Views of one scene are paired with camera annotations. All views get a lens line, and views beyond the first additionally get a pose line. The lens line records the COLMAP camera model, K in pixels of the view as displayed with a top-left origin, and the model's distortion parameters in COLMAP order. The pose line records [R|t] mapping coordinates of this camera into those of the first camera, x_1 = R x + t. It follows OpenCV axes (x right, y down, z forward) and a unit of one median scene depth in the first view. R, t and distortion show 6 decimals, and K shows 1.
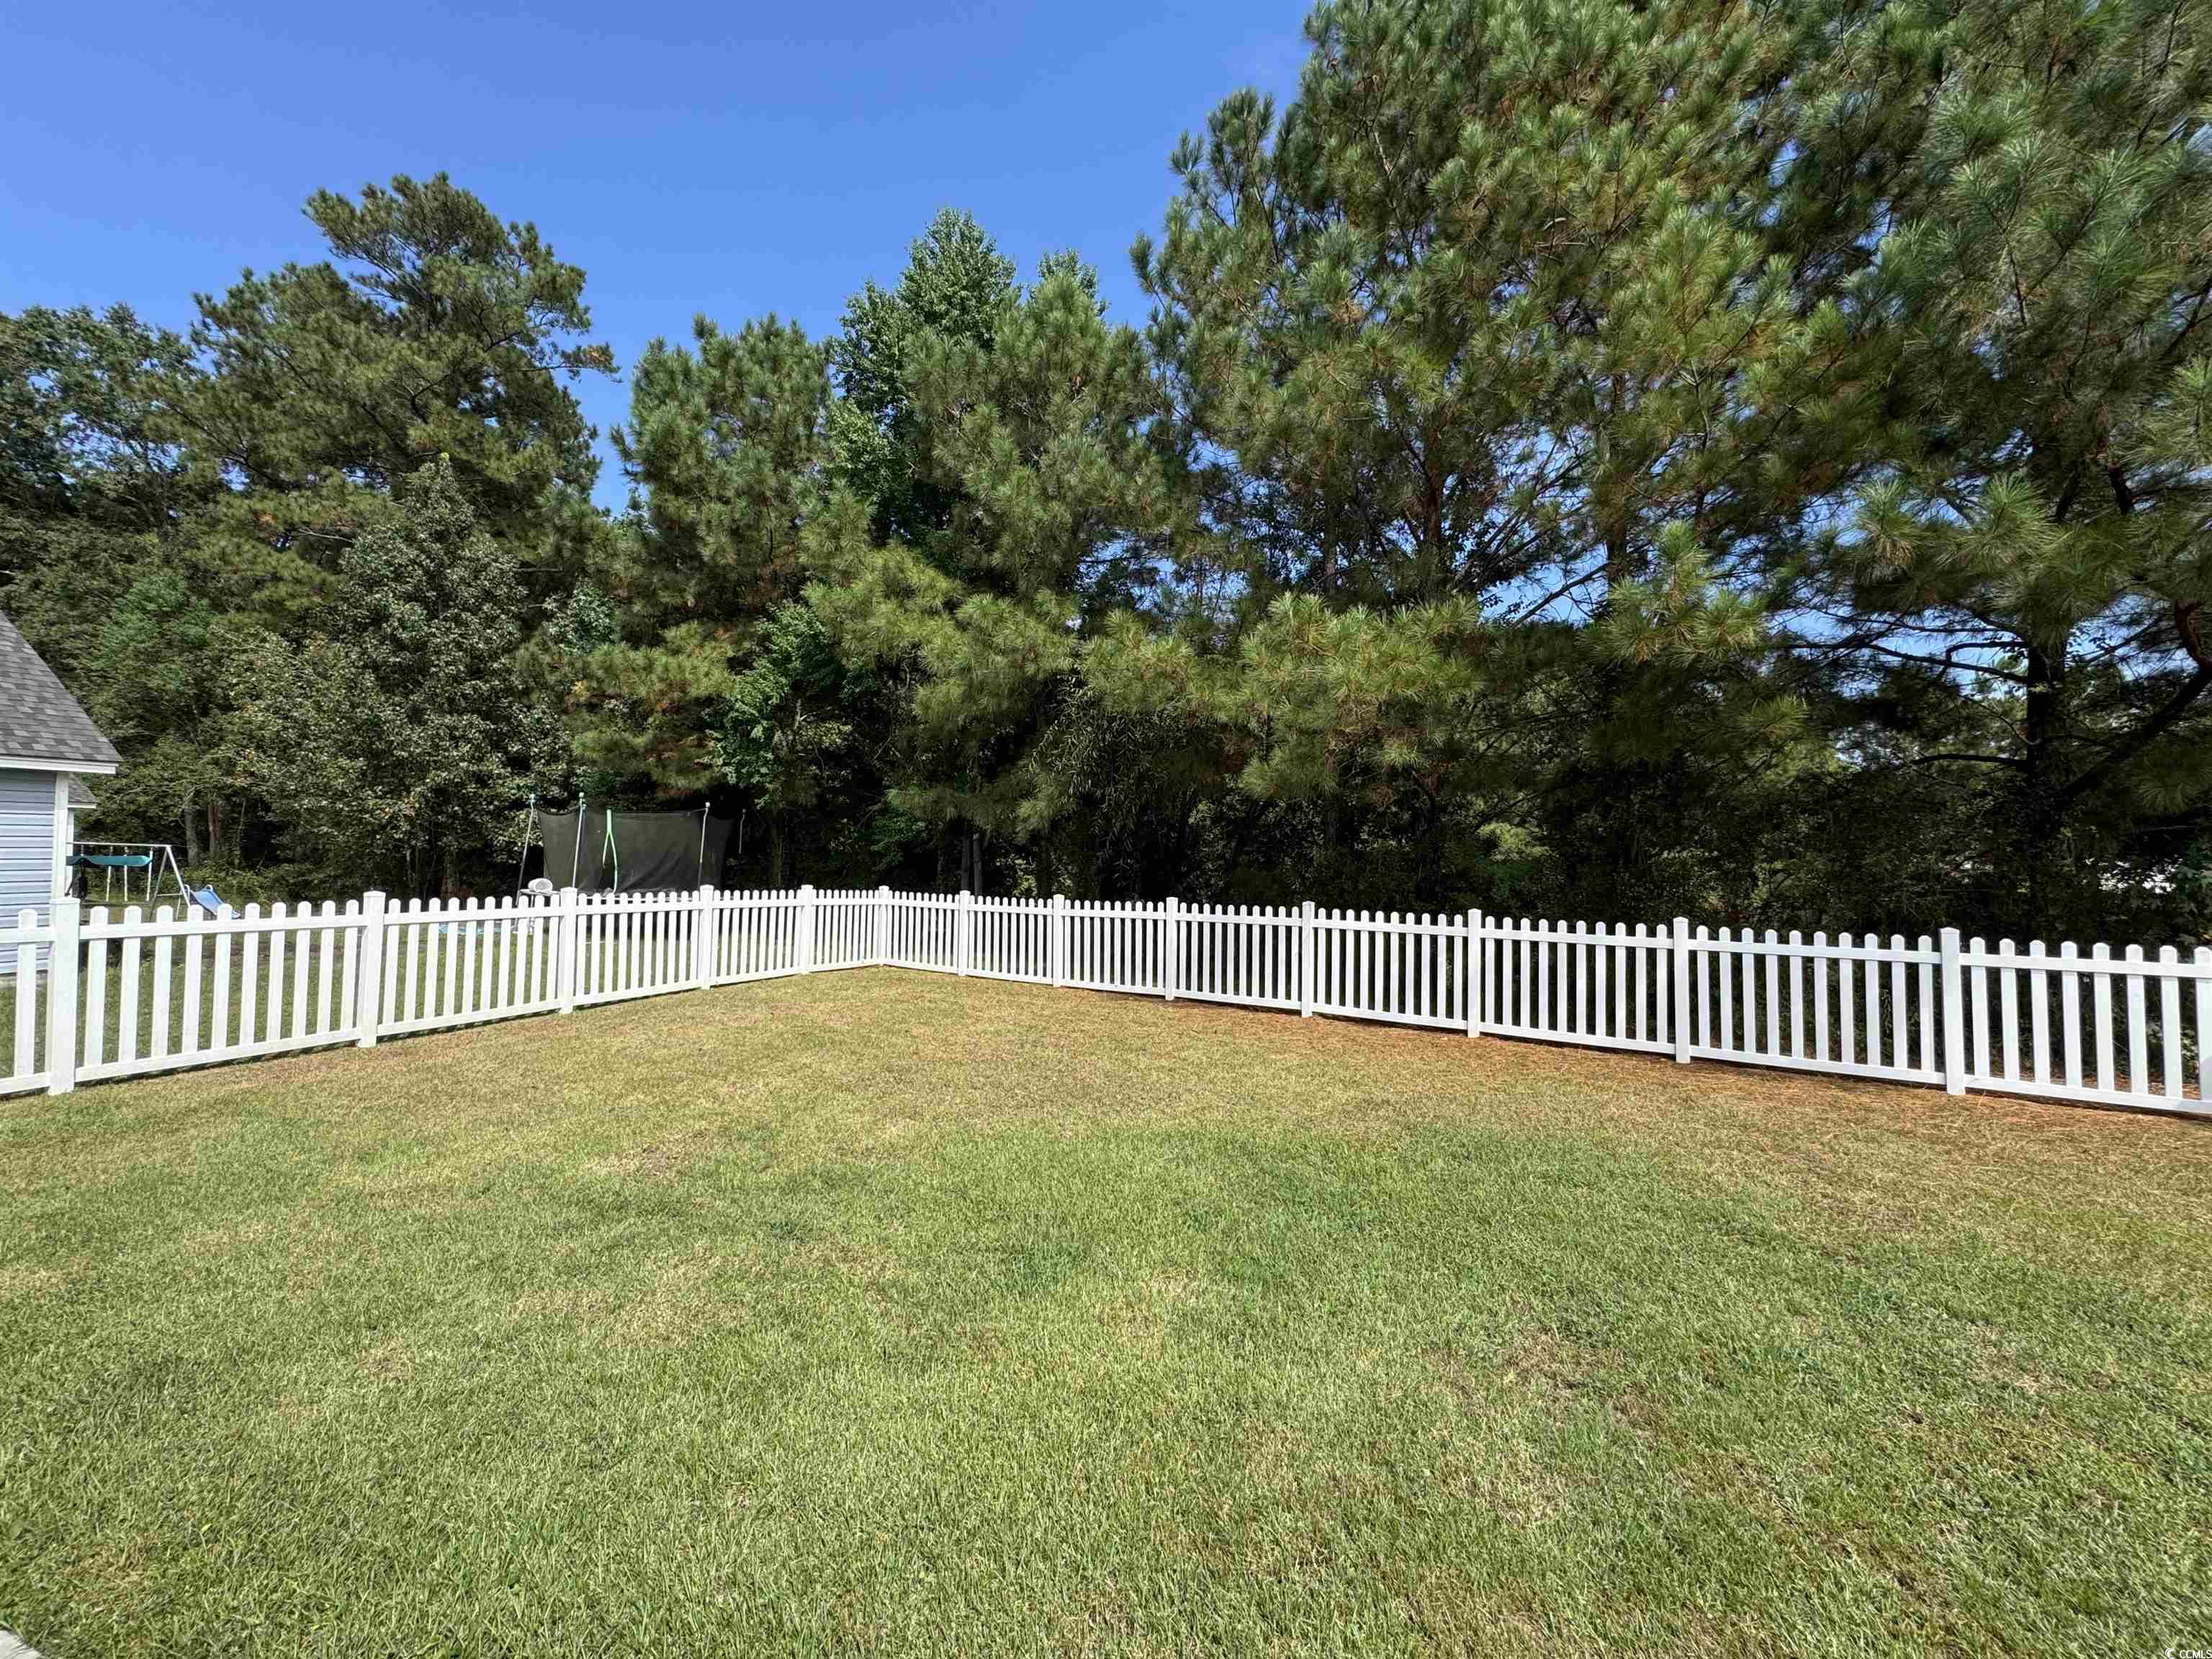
lens RADIAL K [[876.4, 0, 1110.2], [0, 876.4, 834.7], [0, 0, 1]] dist [-0.003263, 0.000611]
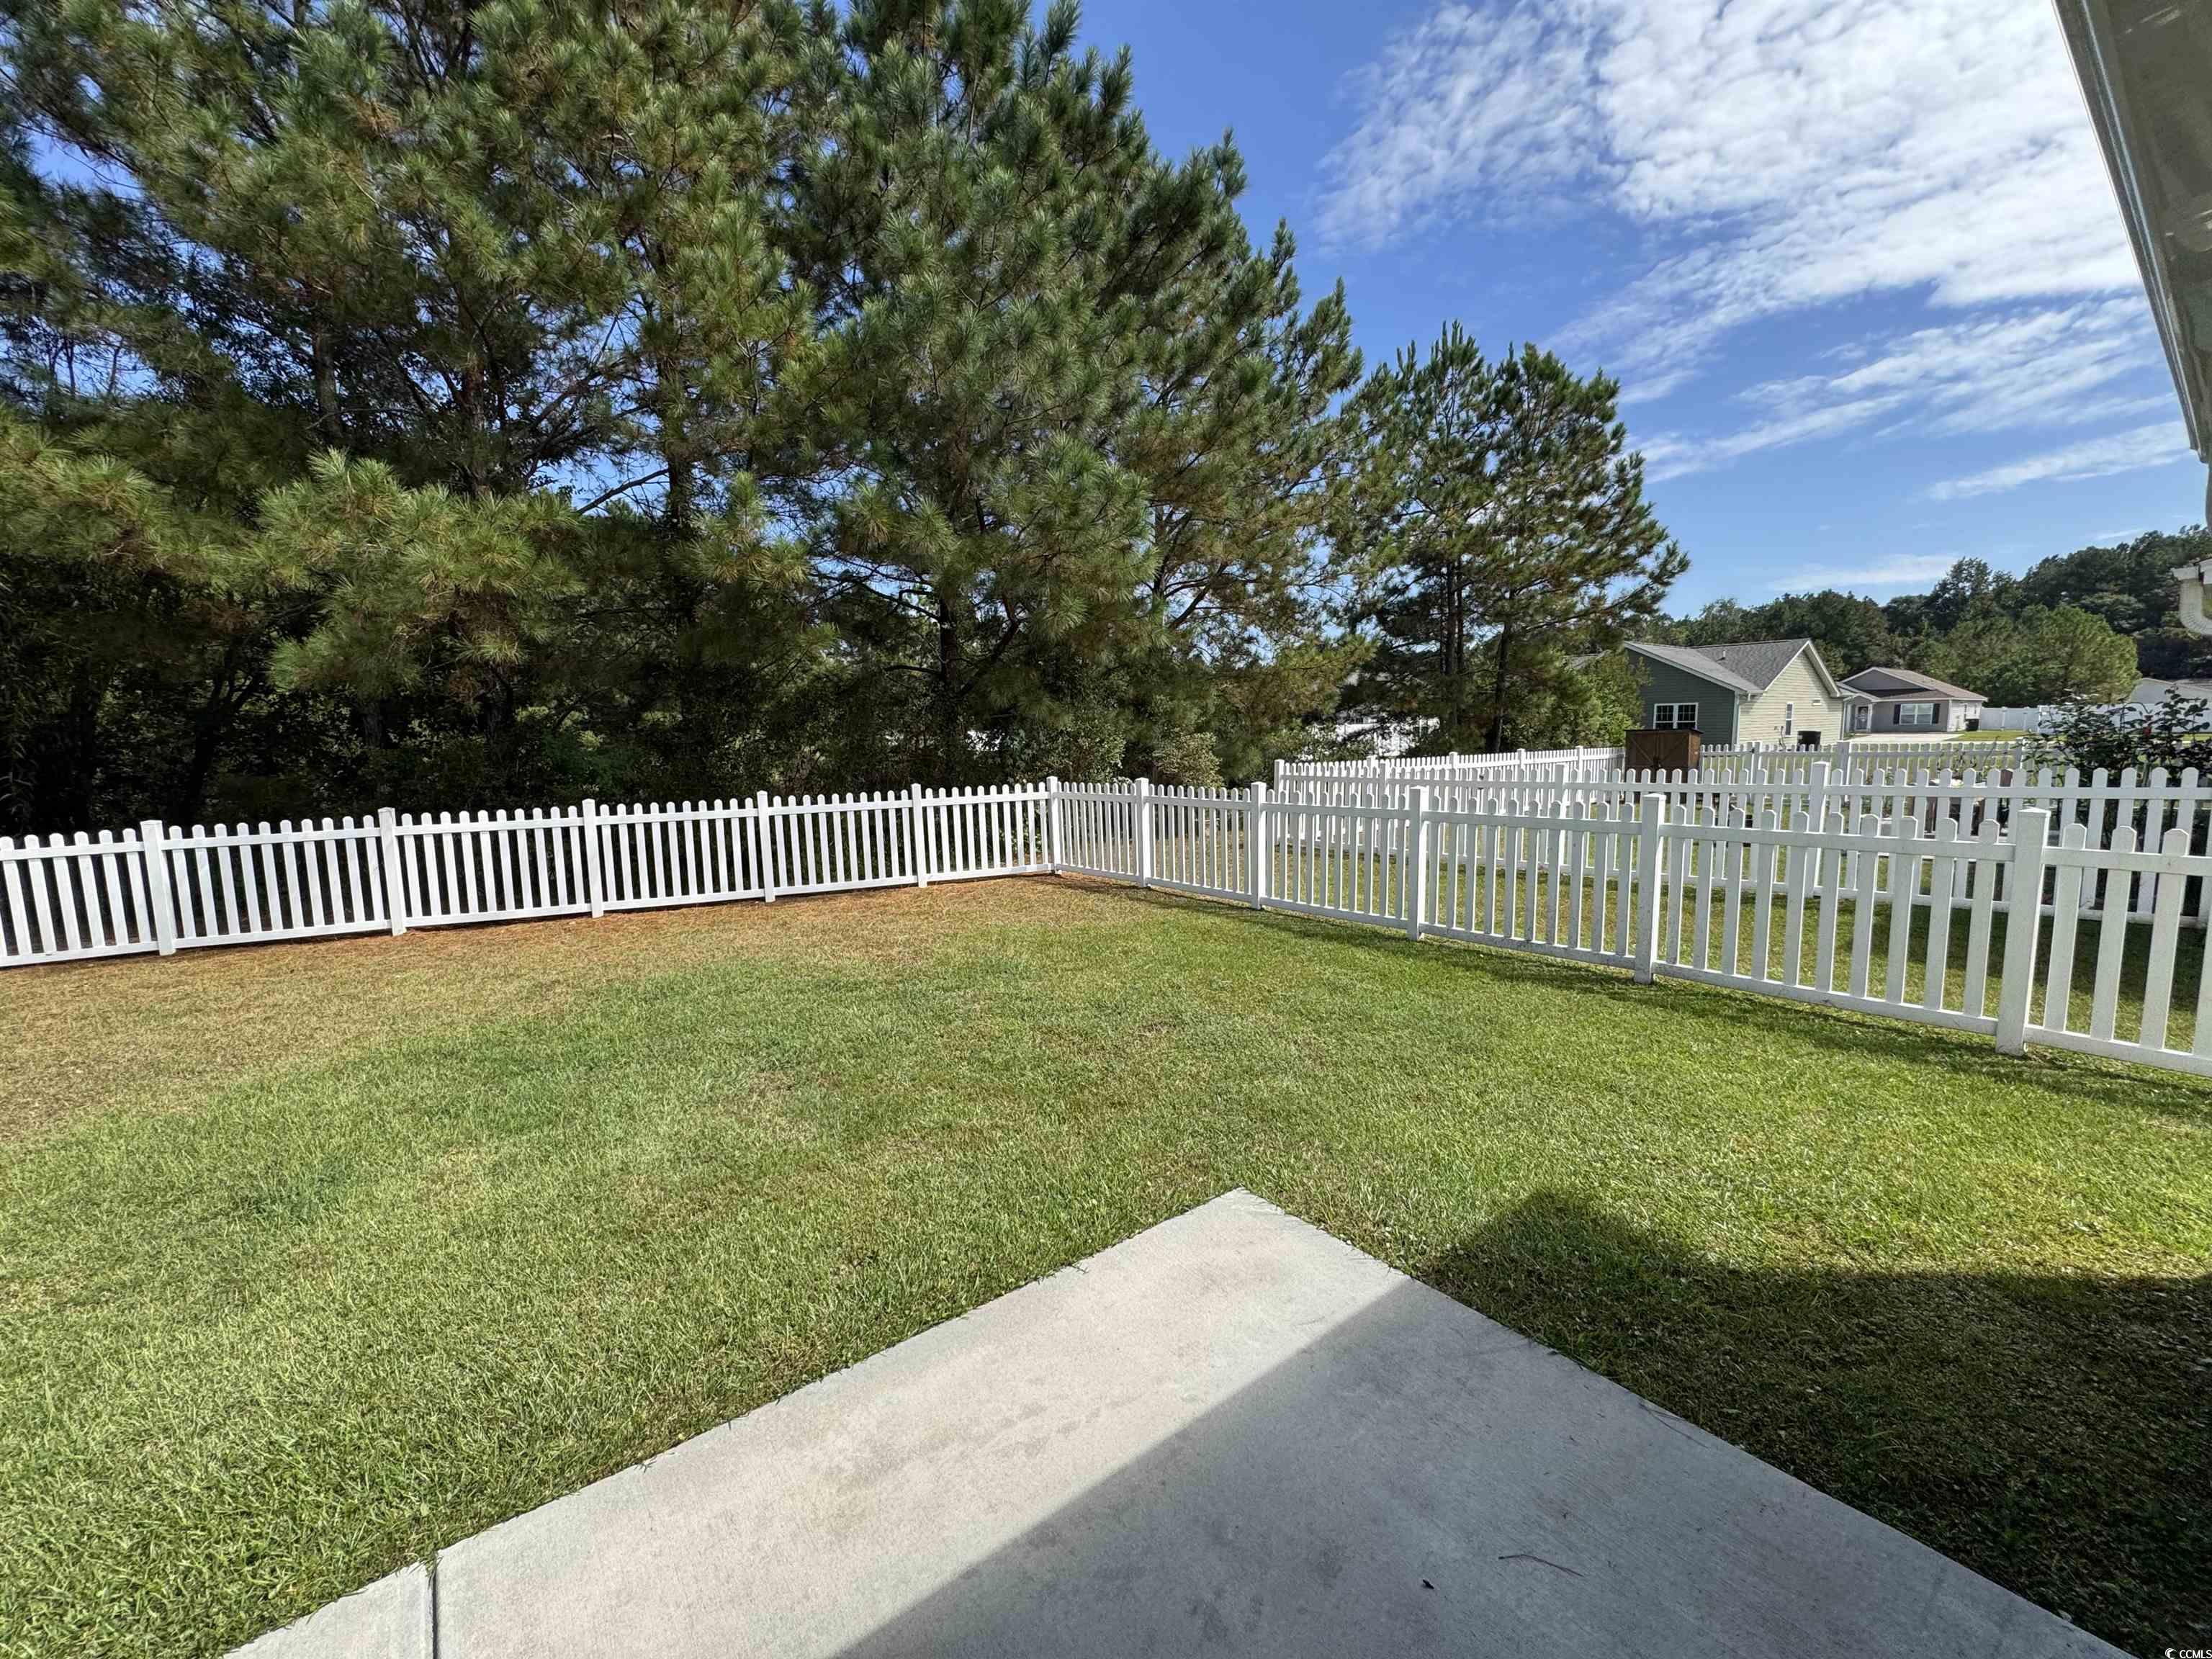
lens RADIAL K [[884.1, 0, 1102.3], [0, 884.1, 828.2], [0, 0, 1]] dist [-0.002649, 0.000077]
pose [[0.536991, -0.116807, 0.835462, -0.163845], [0.009853, 0.991168, 0.132244, -0.017489], [-0.843531, -0.062782, 0.533399, -0.112250]]
